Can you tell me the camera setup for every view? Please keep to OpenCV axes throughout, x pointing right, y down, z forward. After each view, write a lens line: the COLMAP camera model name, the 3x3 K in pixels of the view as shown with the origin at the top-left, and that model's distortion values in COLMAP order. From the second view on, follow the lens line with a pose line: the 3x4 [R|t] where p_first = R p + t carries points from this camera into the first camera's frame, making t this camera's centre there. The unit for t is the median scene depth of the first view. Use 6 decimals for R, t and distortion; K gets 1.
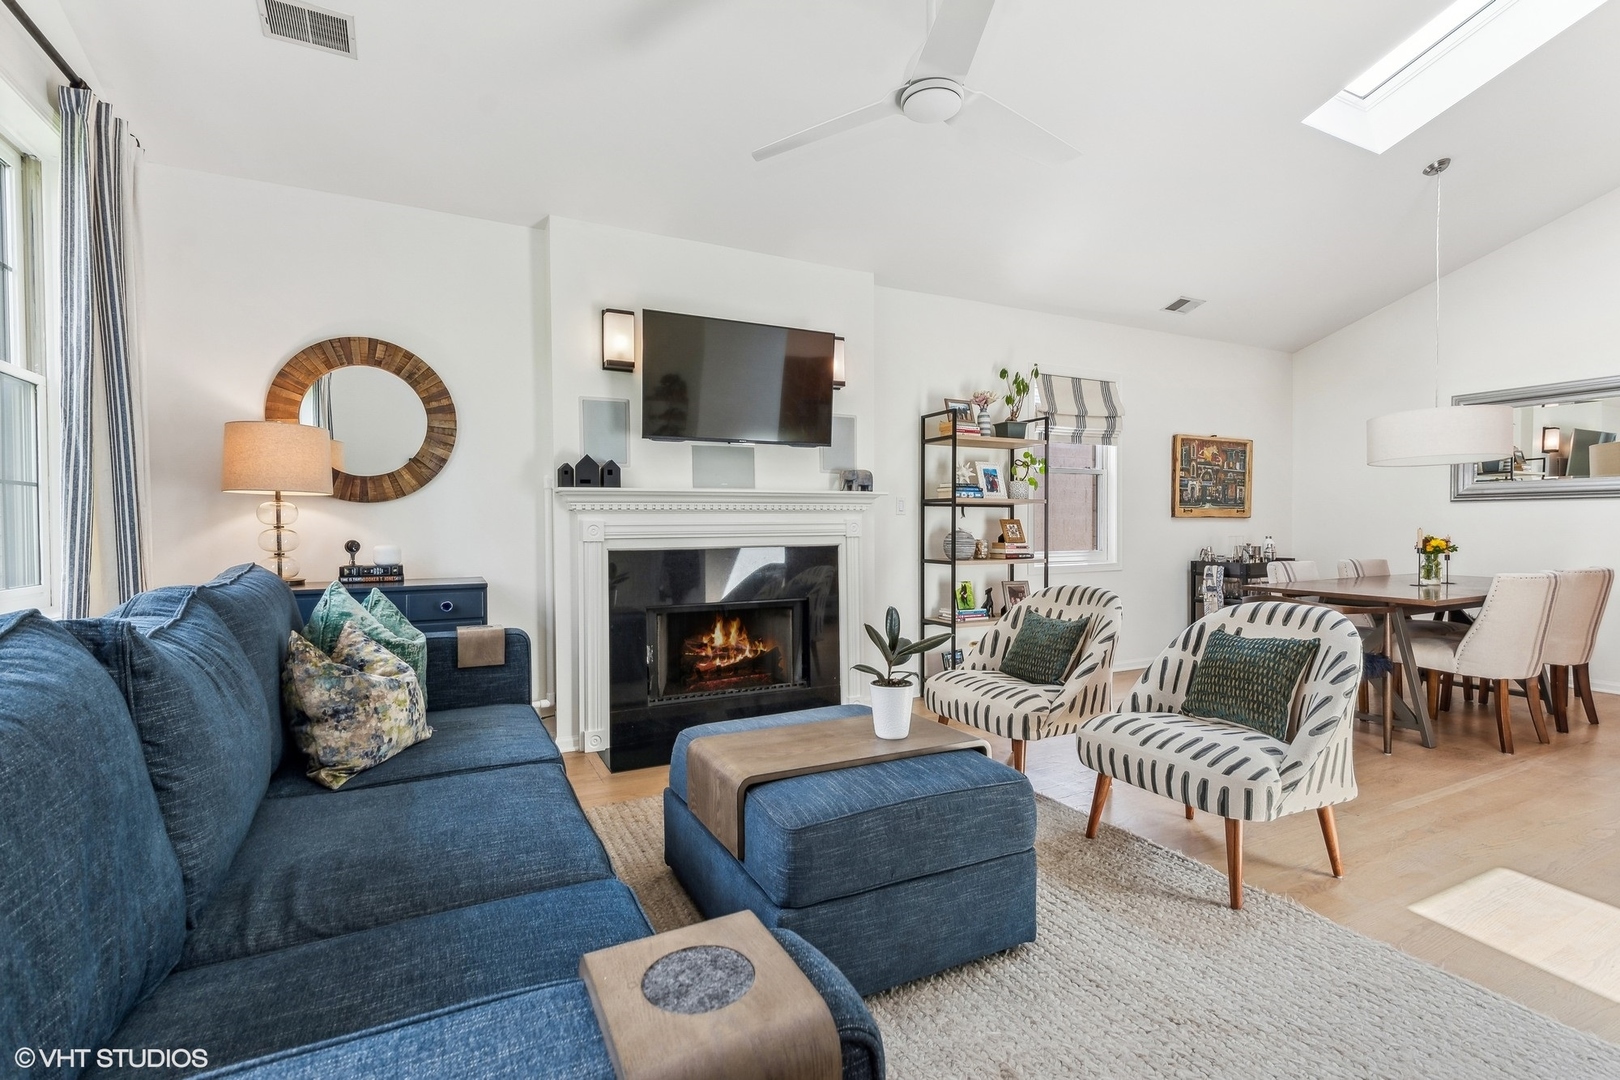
lens RADIAL K [[741.1, 0, 810.0], [0, 741.1, 540.0], [0, 0, 1]] dist [-0.002577, -0.000231]
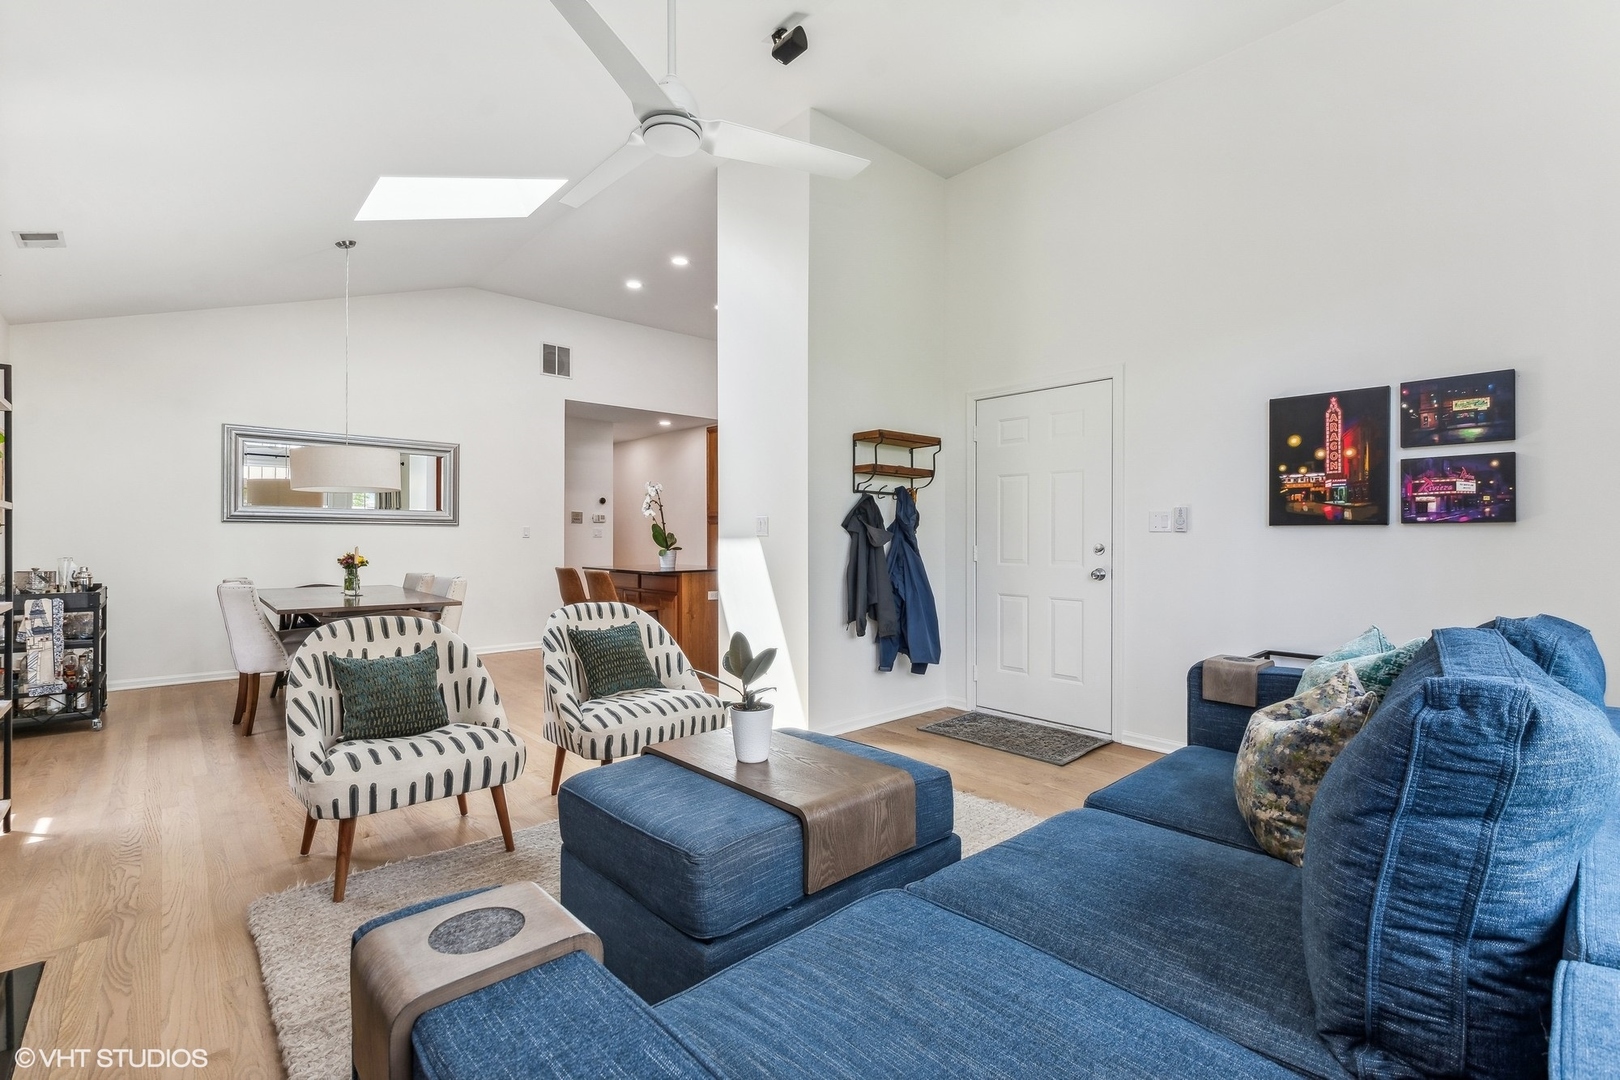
lens RADIAL K [[722.1, 0, 810.0], [0, 722.1, 540.0], [0, 0, 1]] dist [-0.000237, 0.000327]
pose [[-0.258404, 0.005344, 0.966022, -0.542079], [0.019114, 0.999817, -0.000418, -0.014513], [-0.965848, 0.018357, -0.258459, 0.681243]]
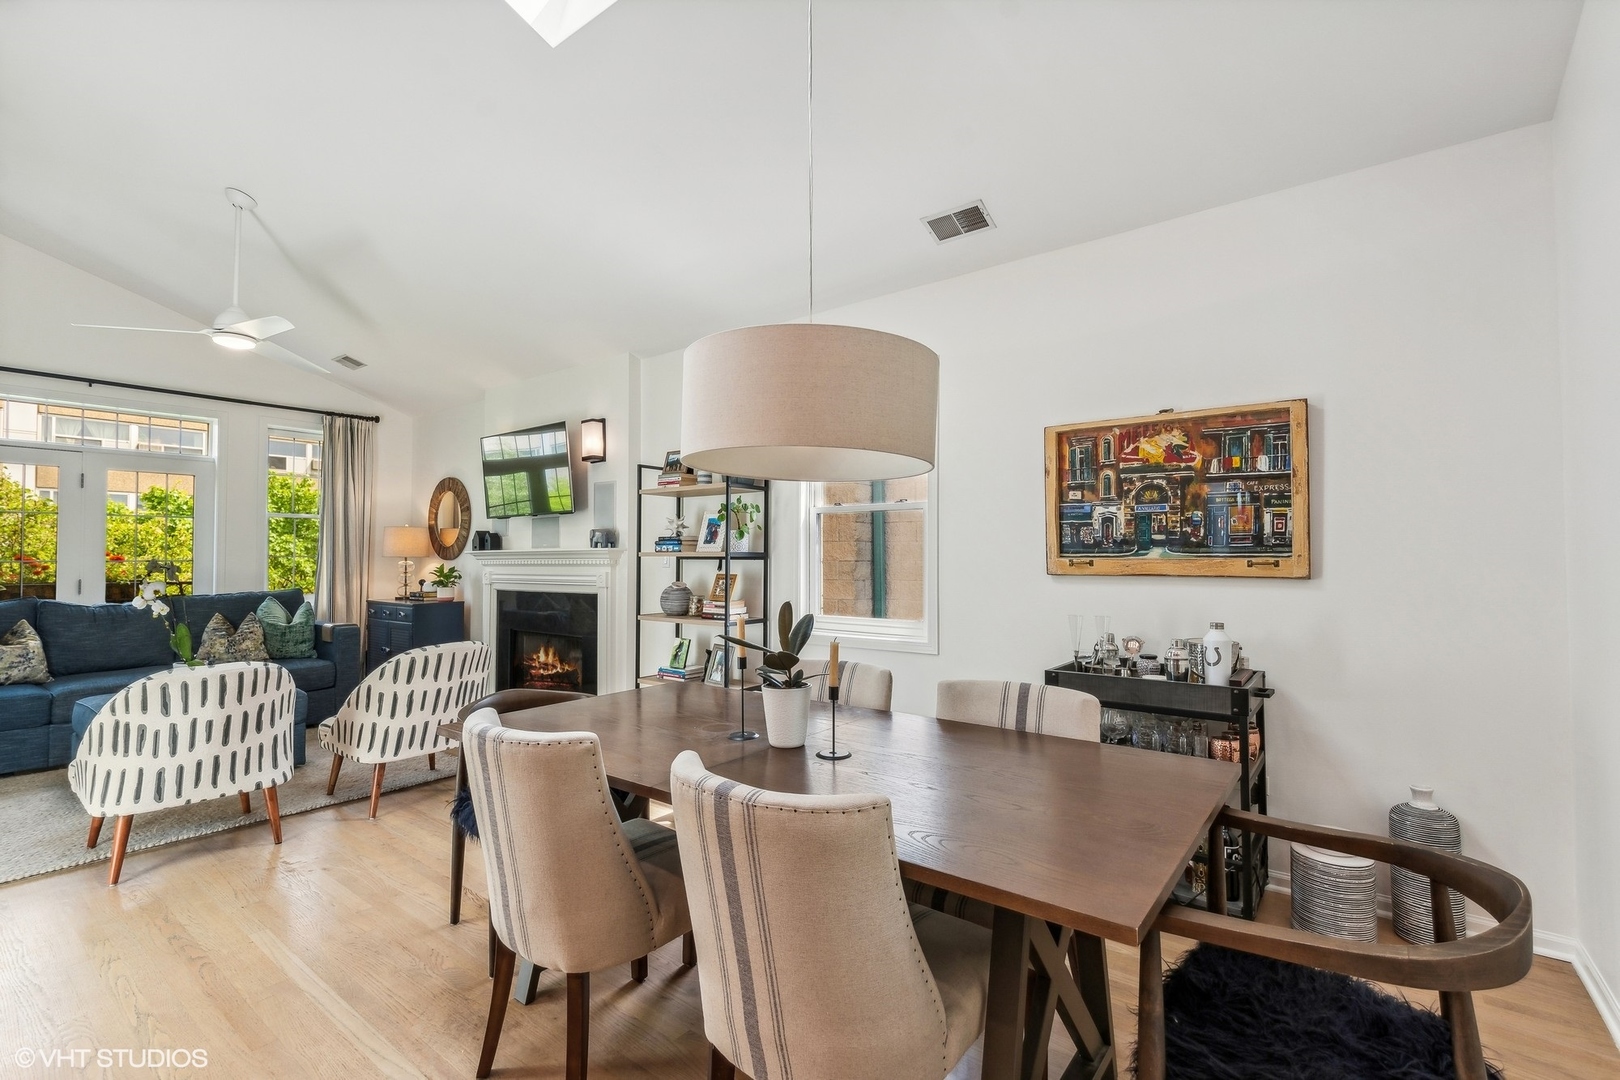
lens RADIAL K [[722.1, 0, 810.0], [0, 722.1, 540.0], [0, 0, 1]] dist [-0.000237, 0.000327]
pose [[0.425219, -0.015806, -0.904952, 1.438638], [-0.014540, 0.999599, -0.024291, -0.064311], [0.904974, 0.023487, 0.424819, 0.952101]]
